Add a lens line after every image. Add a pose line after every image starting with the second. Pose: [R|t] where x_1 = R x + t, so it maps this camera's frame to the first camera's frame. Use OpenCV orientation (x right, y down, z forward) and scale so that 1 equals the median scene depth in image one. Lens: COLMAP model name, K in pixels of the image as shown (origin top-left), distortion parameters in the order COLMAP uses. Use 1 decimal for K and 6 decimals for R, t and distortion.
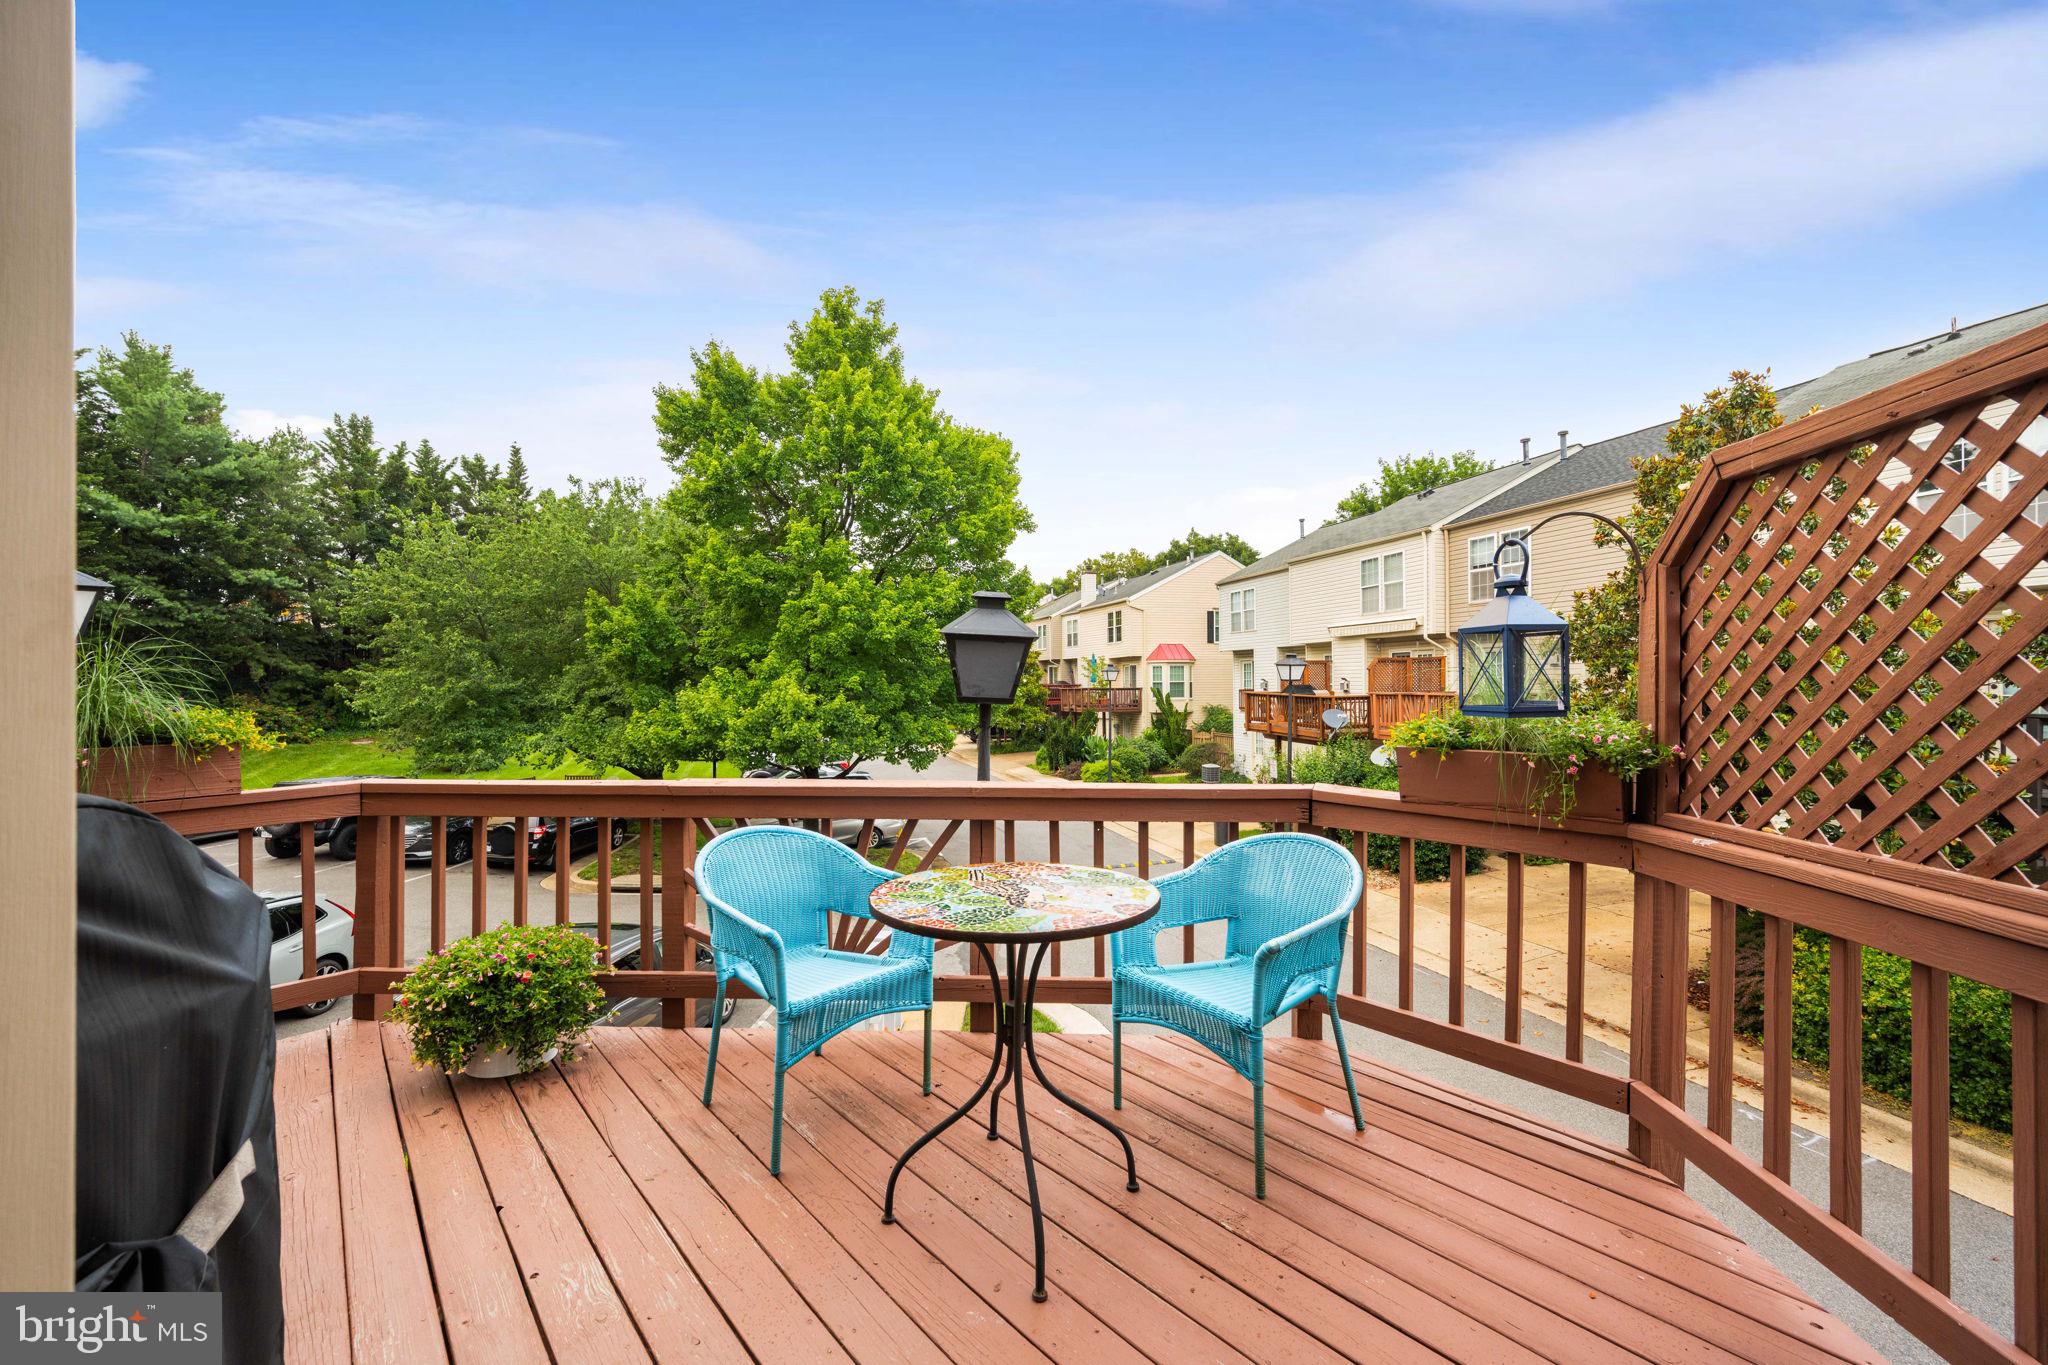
lens RADIAL K [[850.2, 0, 1026.5], [0, 850.2, 673.6], [0, 0, 1]] dist [0.000904, -0.000508]
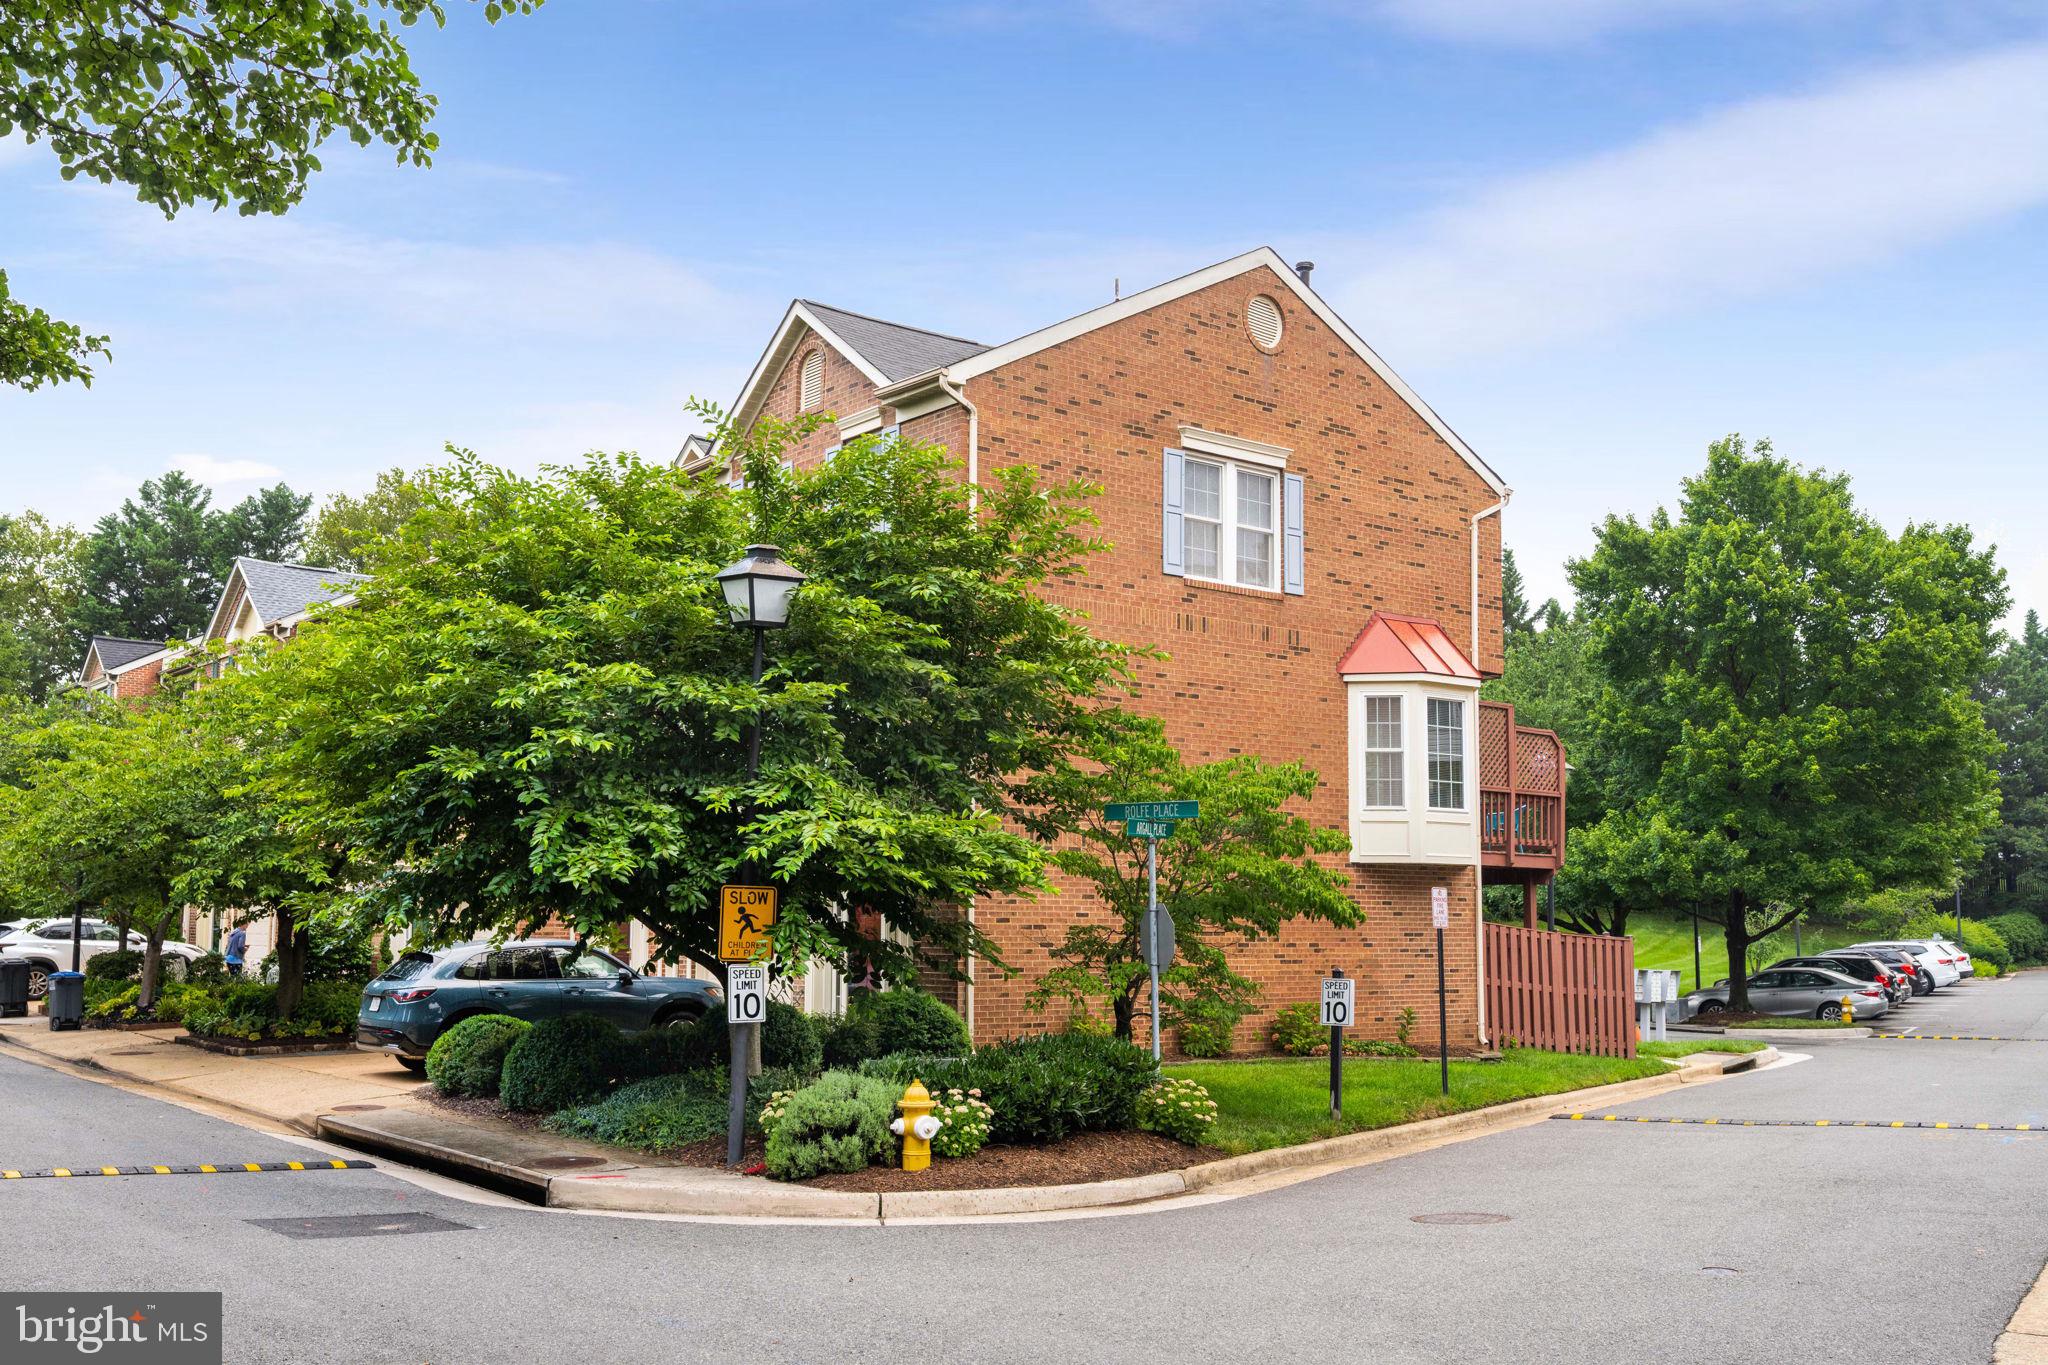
lens RADIAL K [[1849.8, 0, 1024.0], [0, 1849.8, 682.5], [0, 0, 1]] dist [-0.002553, -0.004096]
pose [[0.675062, -0.087087, -0.732603, 0.756747], [0.002351, 0.993257, -0.115906, 0.088038], [0.737757, 0.076521, 0.670715, -1.010059]]
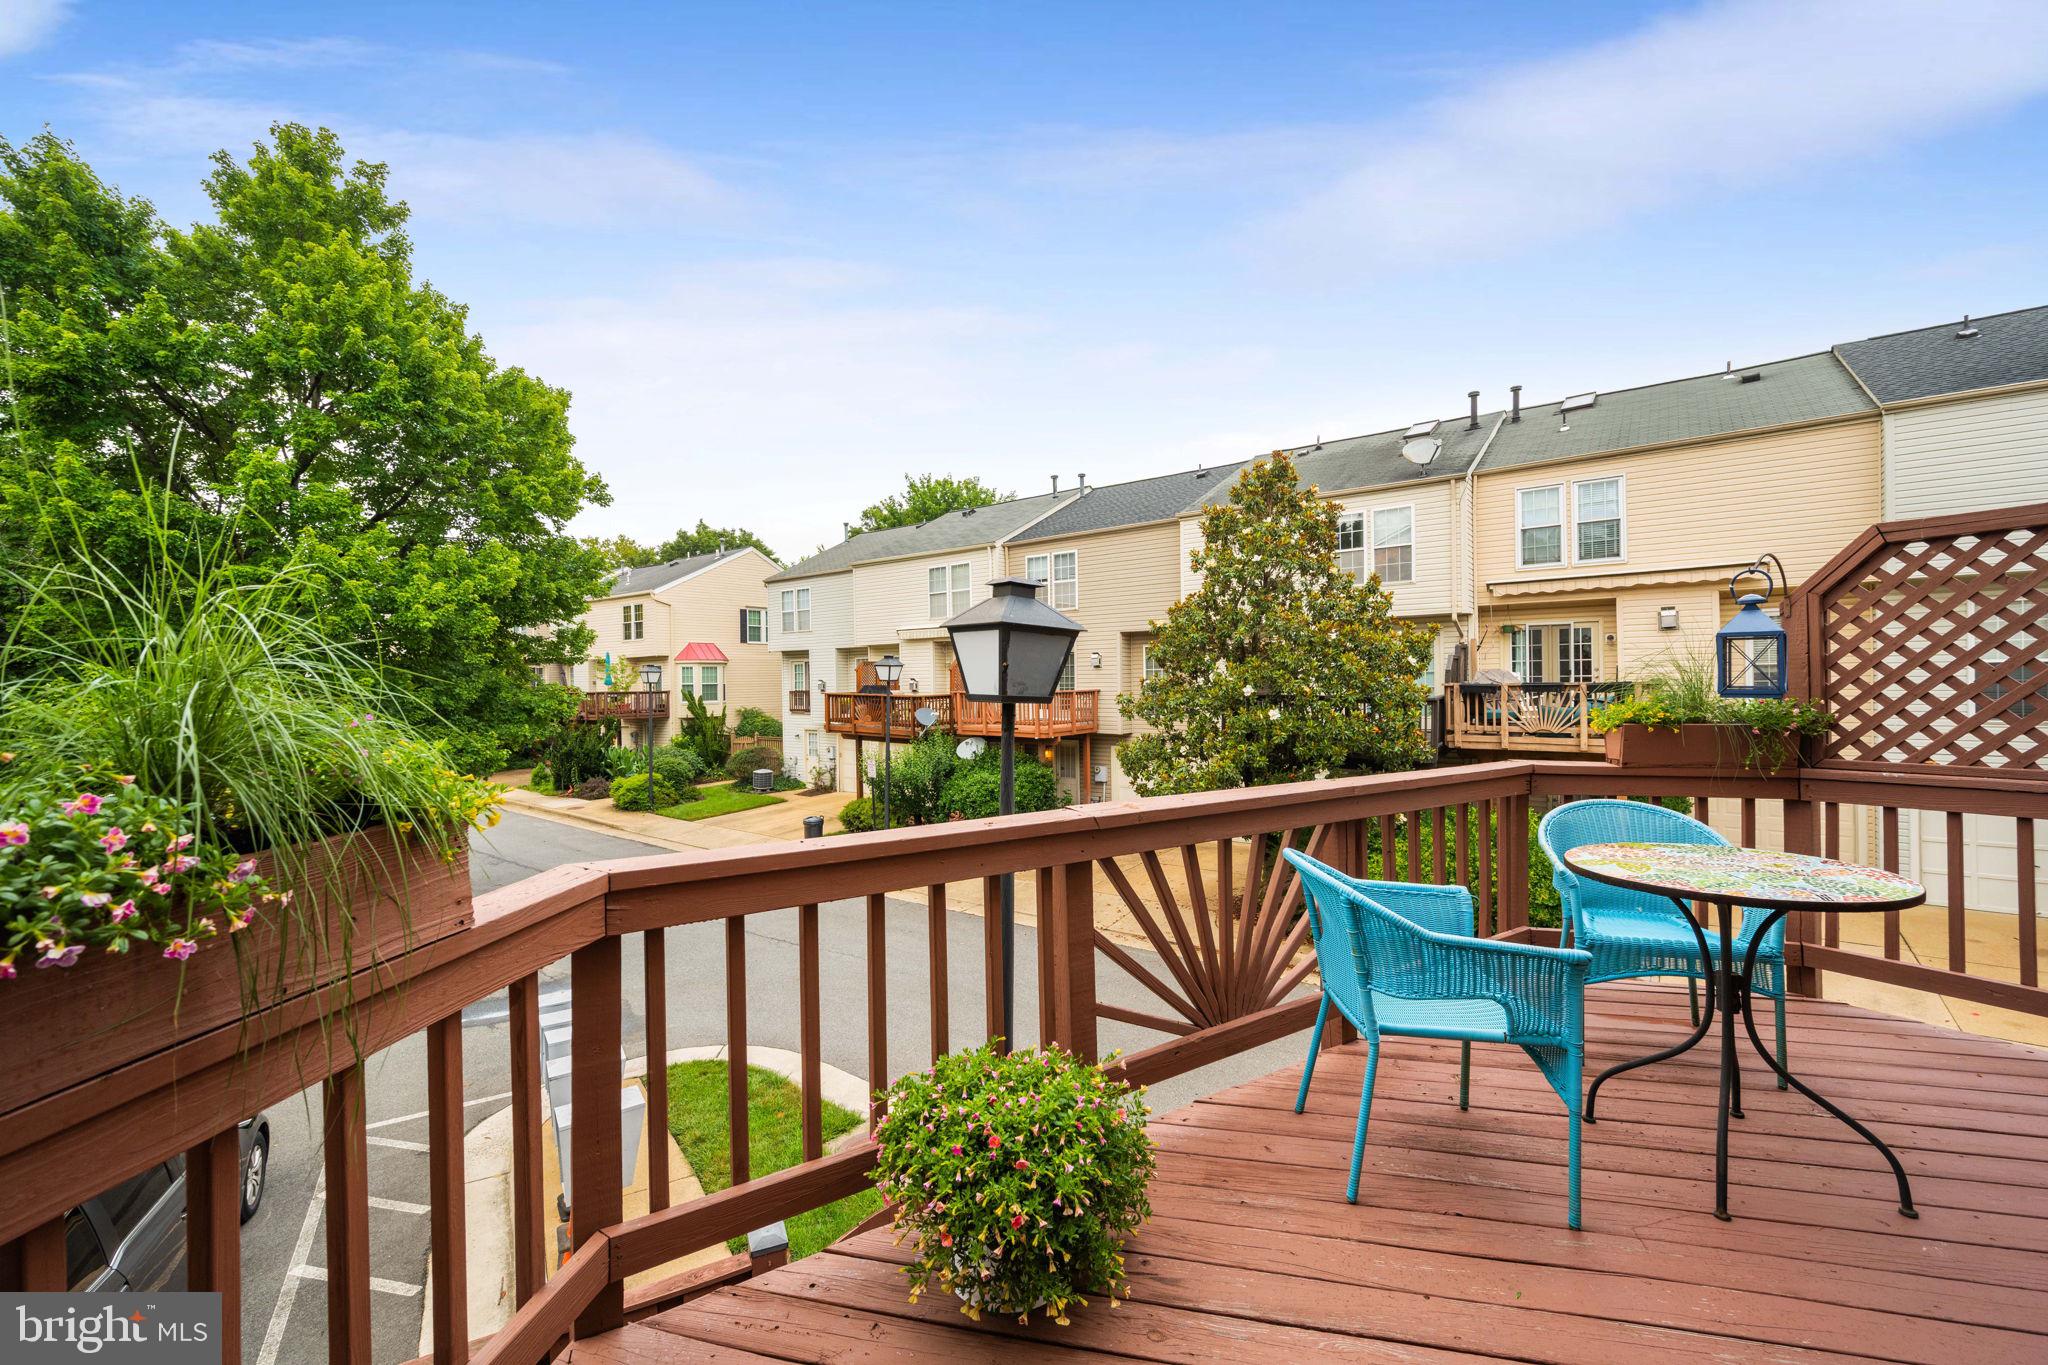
lens RADIAL K [[850.2, 0, 1026.5], [0, 850.2, 673.6], [0, 0, 1]] dist [0.000904, -0.000508]
pose [[0.803259, -0.000601, 0.595630, -0.149746], [0.002105, 0.999996, -0.001829, 0.001471], [-0.595627, 0.002723, 0.803257, 0.075179]]
